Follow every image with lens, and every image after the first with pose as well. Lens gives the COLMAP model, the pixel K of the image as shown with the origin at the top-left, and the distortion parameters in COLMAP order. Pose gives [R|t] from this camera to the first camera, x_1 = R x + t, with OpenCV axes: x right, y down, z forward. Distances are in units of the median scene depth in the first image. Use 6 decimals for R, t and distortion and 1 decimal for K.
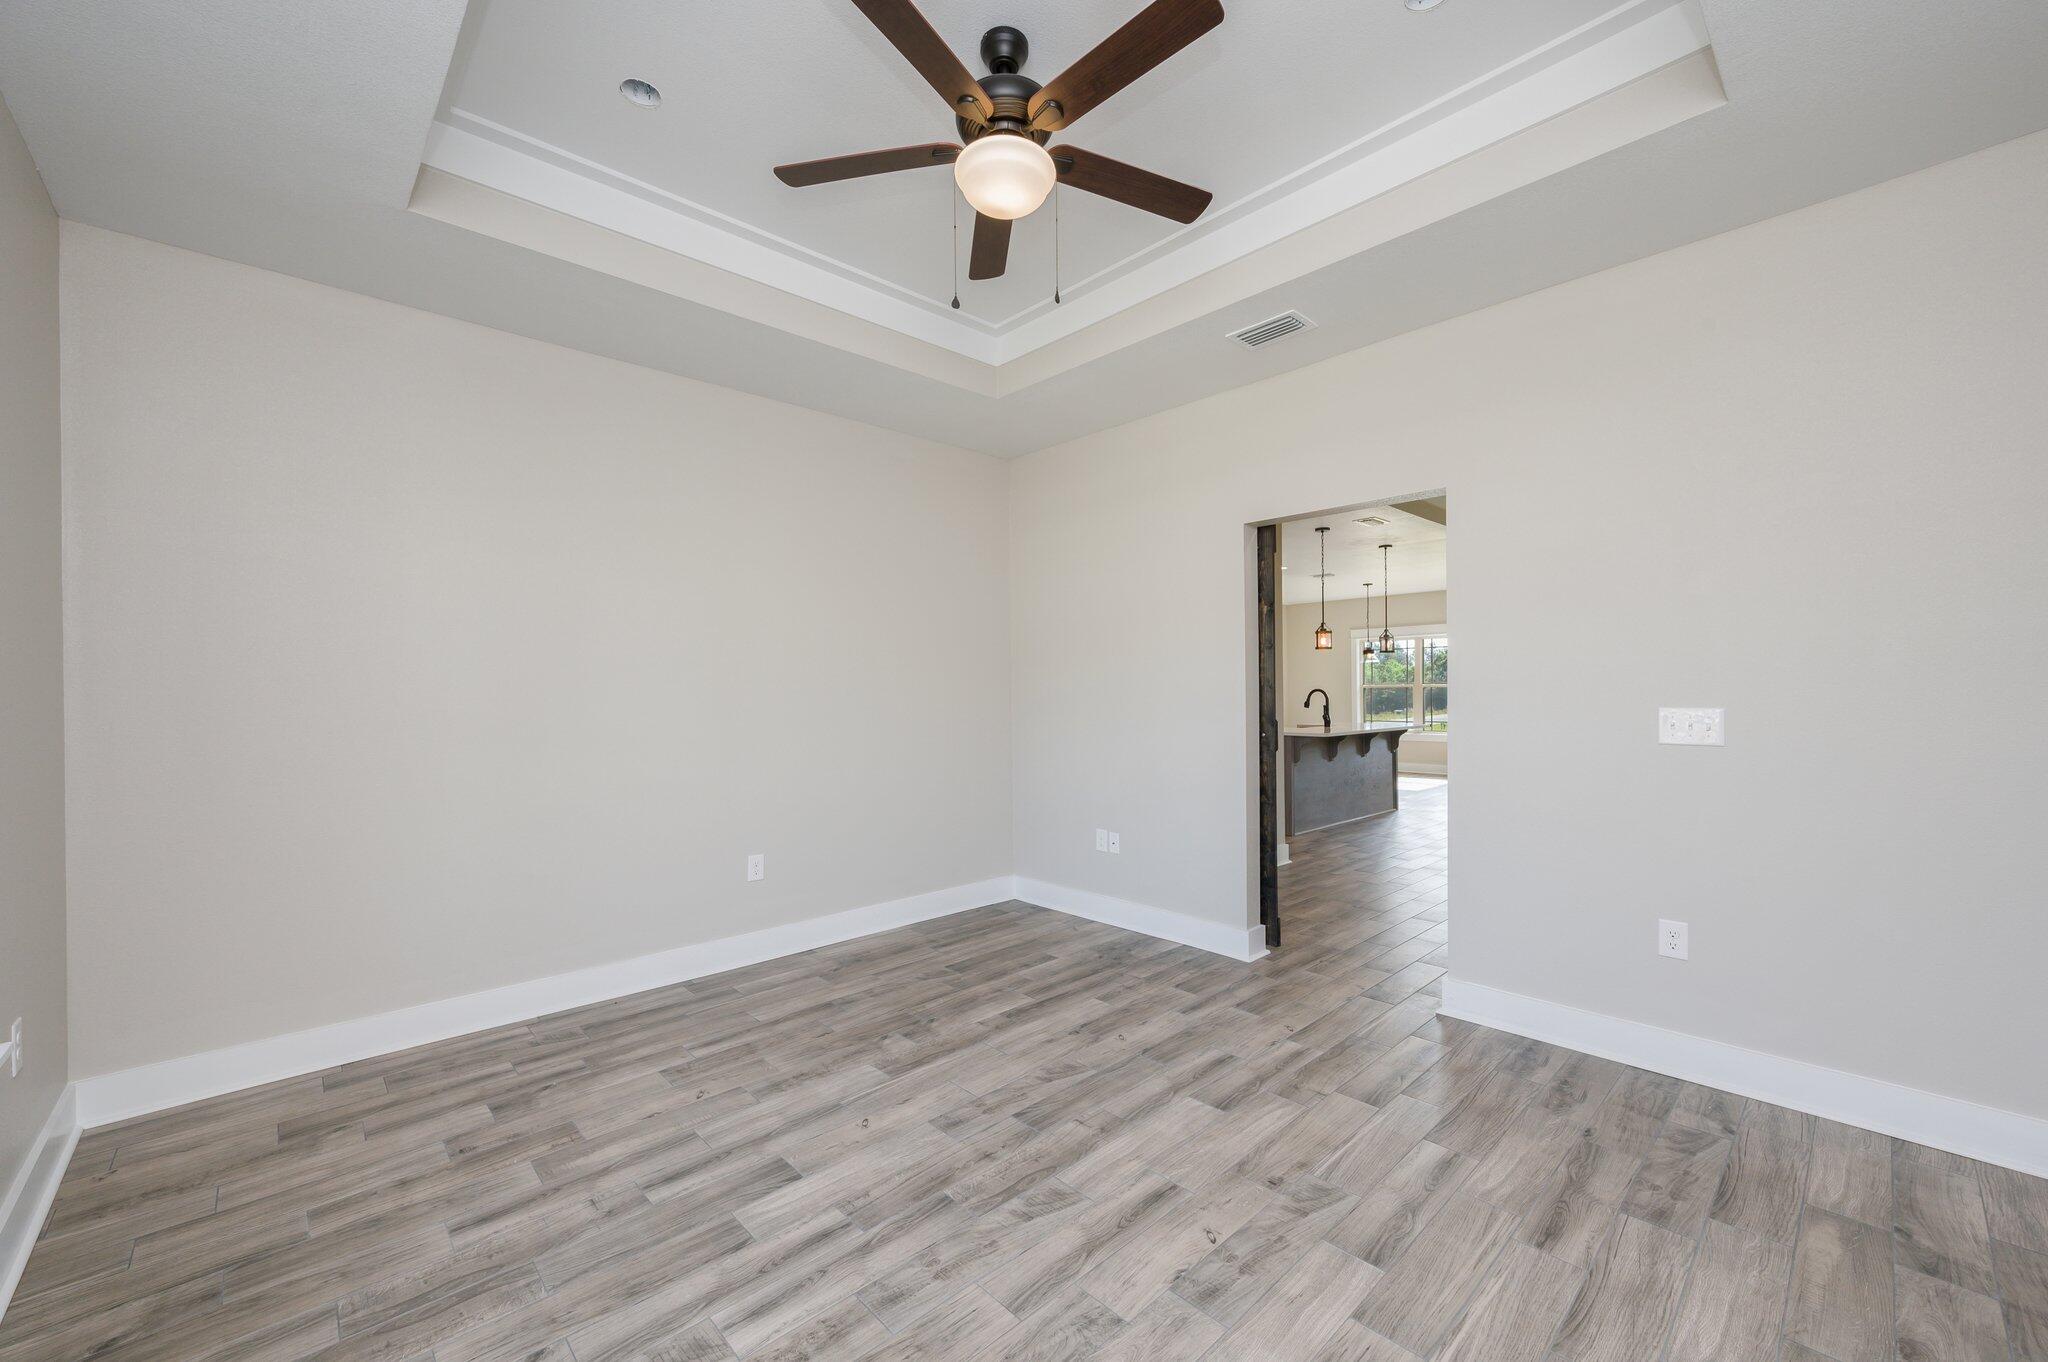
lens RADIAL K [[829.2, 0, 1026.6], [0, 829.2, 689.7], [0, 0, 1]] dist [0.039834, 0.000200]
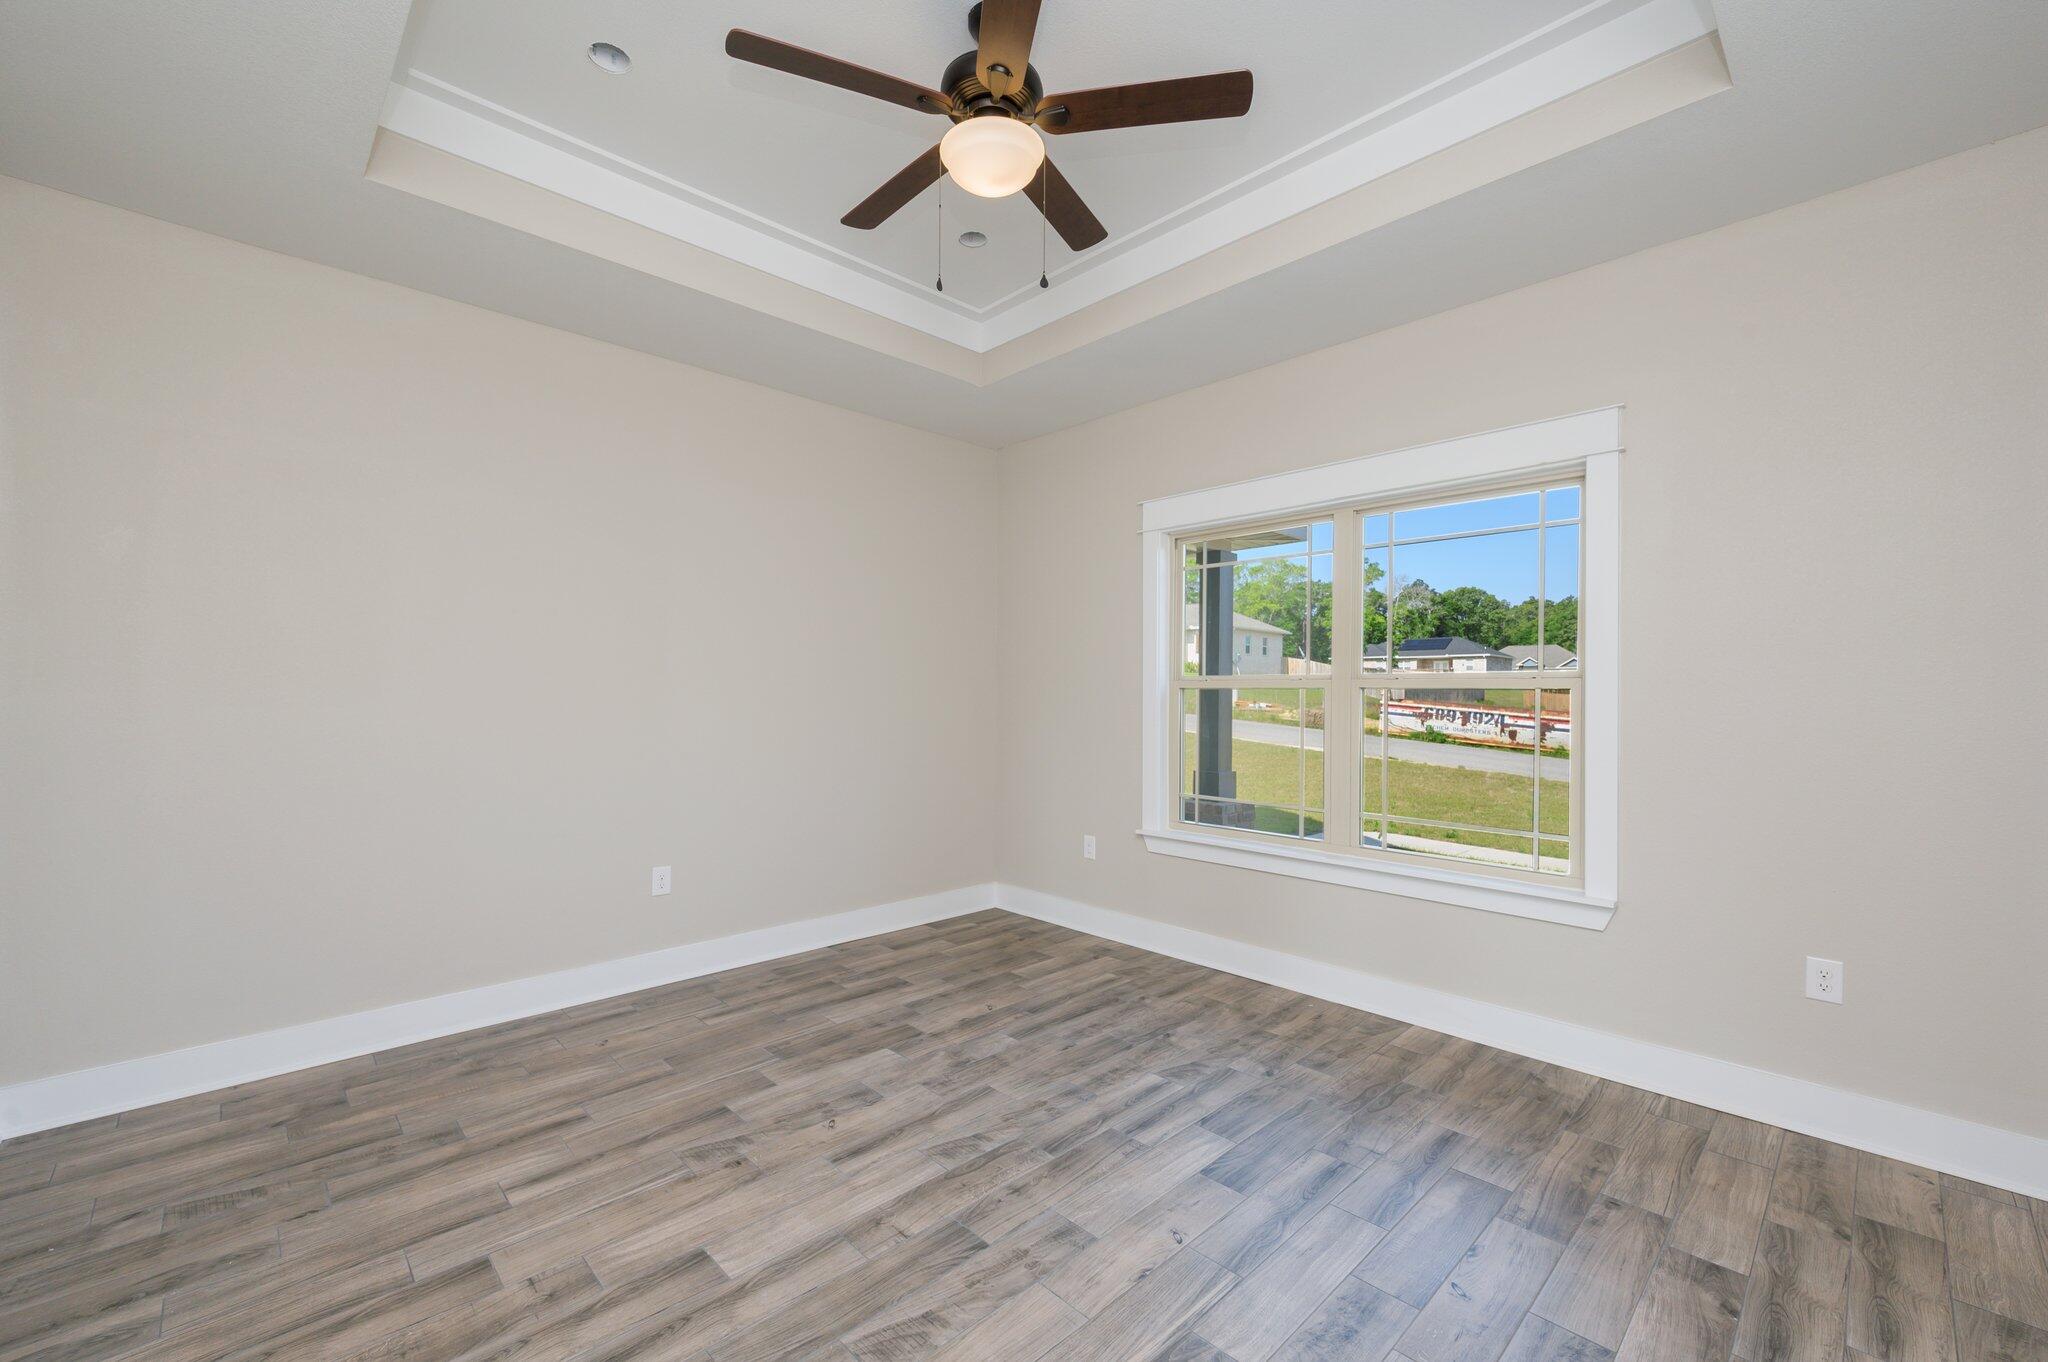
lens RADIAL K [[829.2, 0, 1019.4], [0, 829.2, 688.2], [0, 0, 1]] dist [0.039834, 0.000200]
pose [[-0.999934, 0.007380, -0.008780, -0.047847], [0.007478, 0.999910, -0.011128, 0.015837], [0.008697, -0.011192, -0.999900, 2.008206]]
